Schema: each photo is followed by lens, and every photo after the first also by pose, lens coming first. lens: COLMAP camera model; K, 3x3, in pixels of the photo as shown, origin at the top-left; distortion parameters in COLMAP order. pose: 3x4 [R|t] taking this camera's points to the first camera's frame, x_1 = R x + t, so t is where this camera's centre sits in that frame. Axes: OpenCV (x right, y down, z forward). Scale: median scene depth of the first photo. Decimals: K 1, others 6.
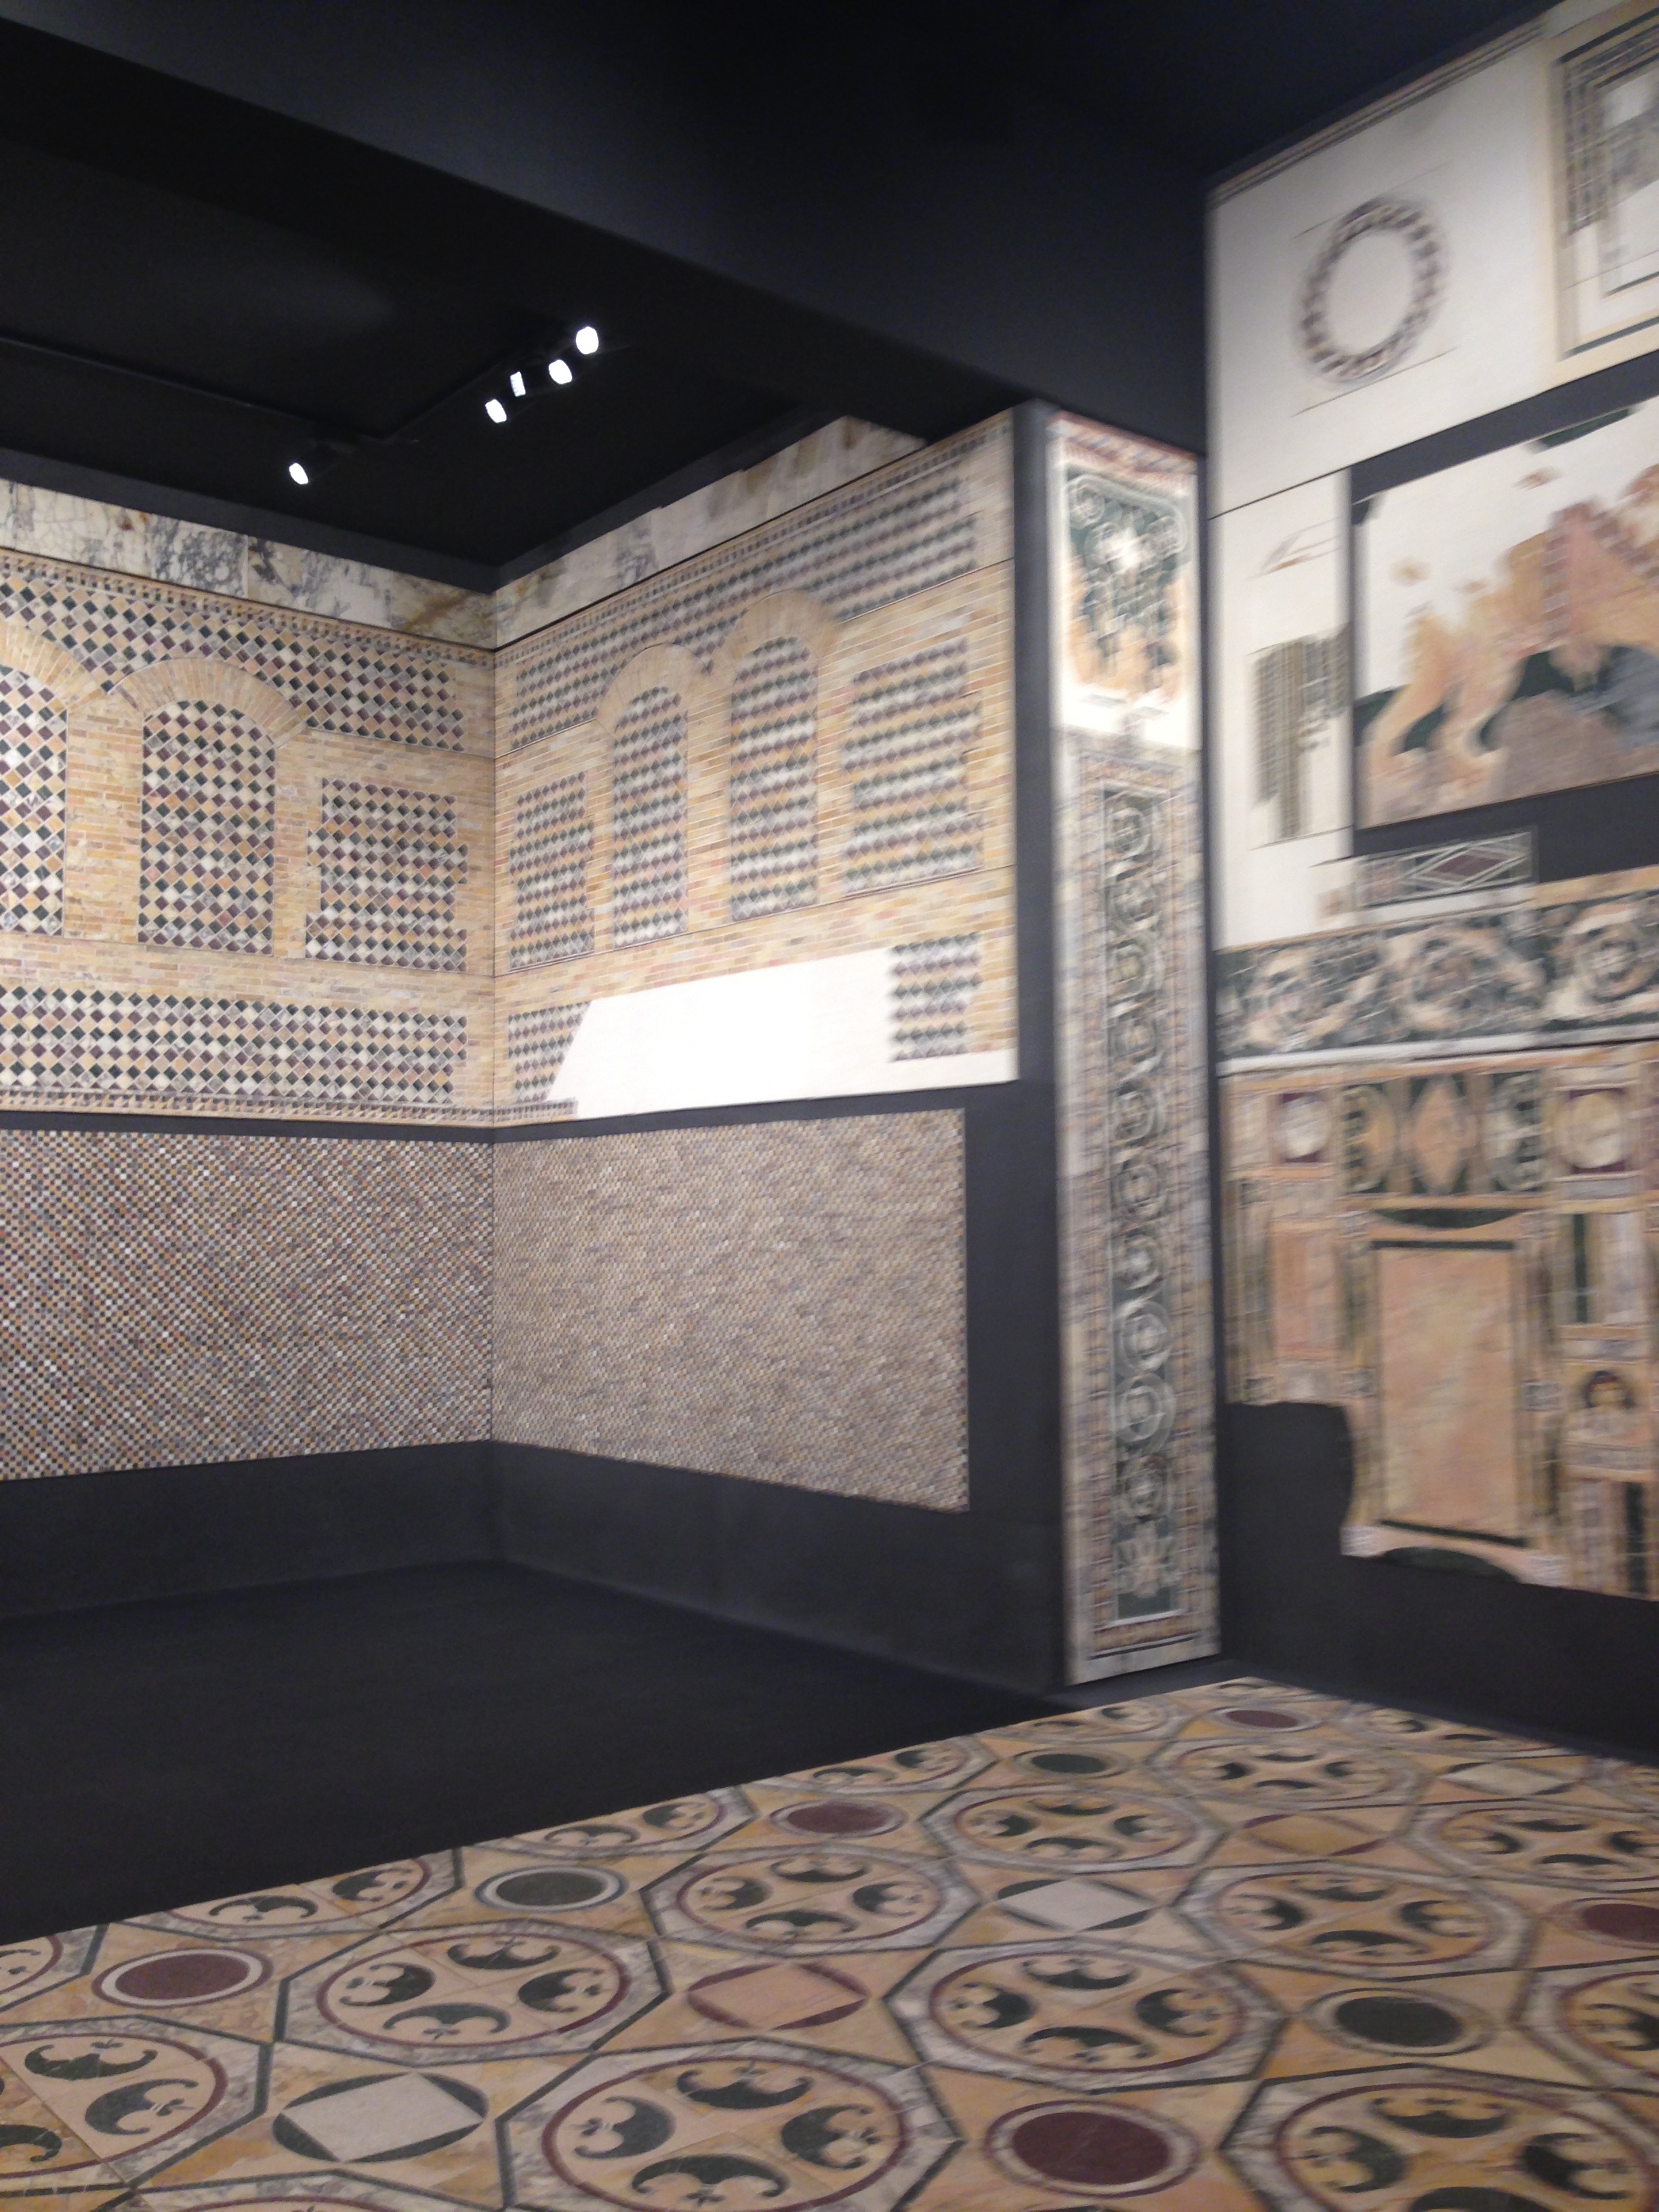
lens RADIAL K [[2033.9, 0, 829.5], [0, 2033.9, 1106.0], [0, 0, 1]] dist [0.253414, -0.446886]
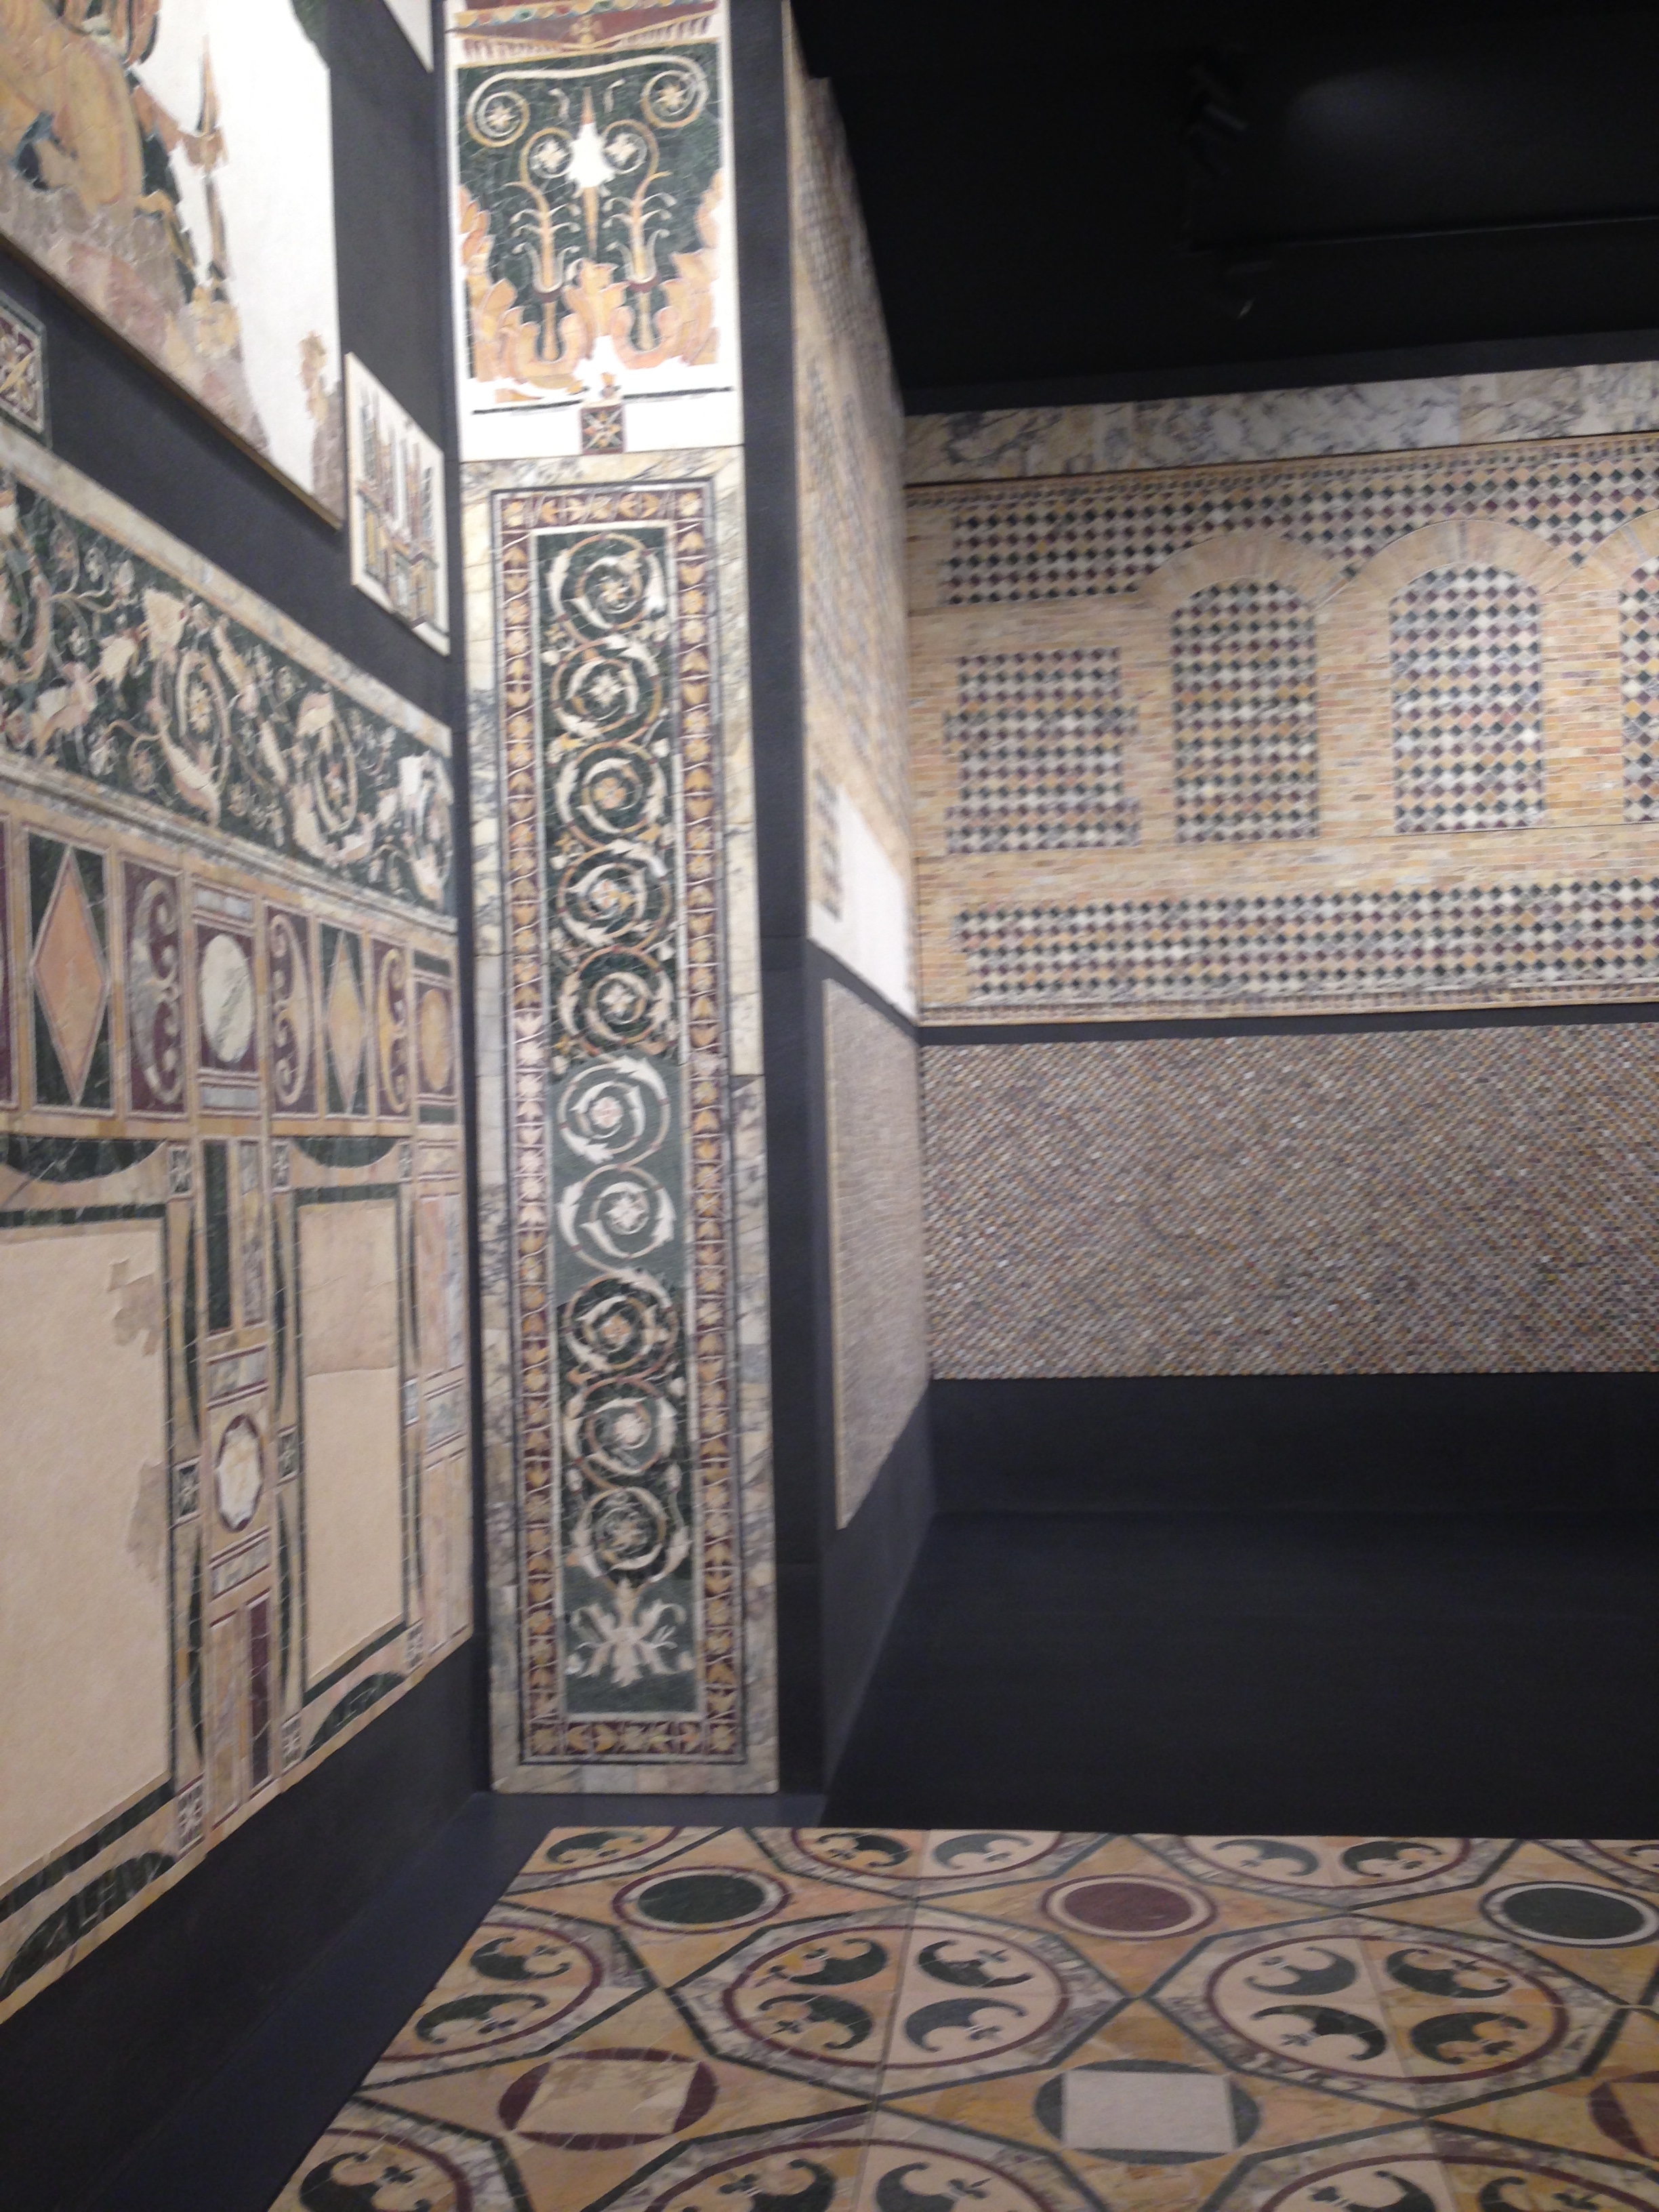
lens RADIAL K [[2033.9, 0, 829.5], [0, 2033.9, 1106.0], [0, 0, 1]] dist [0.253414, -0.446886]
pose [[0.702969, -0.031791, -0.710509, 0.351618], [0.067061, 0.997513, 0.021716, 0.016245], [0.708051, -0.062913, 0.703353, 0.285761]]
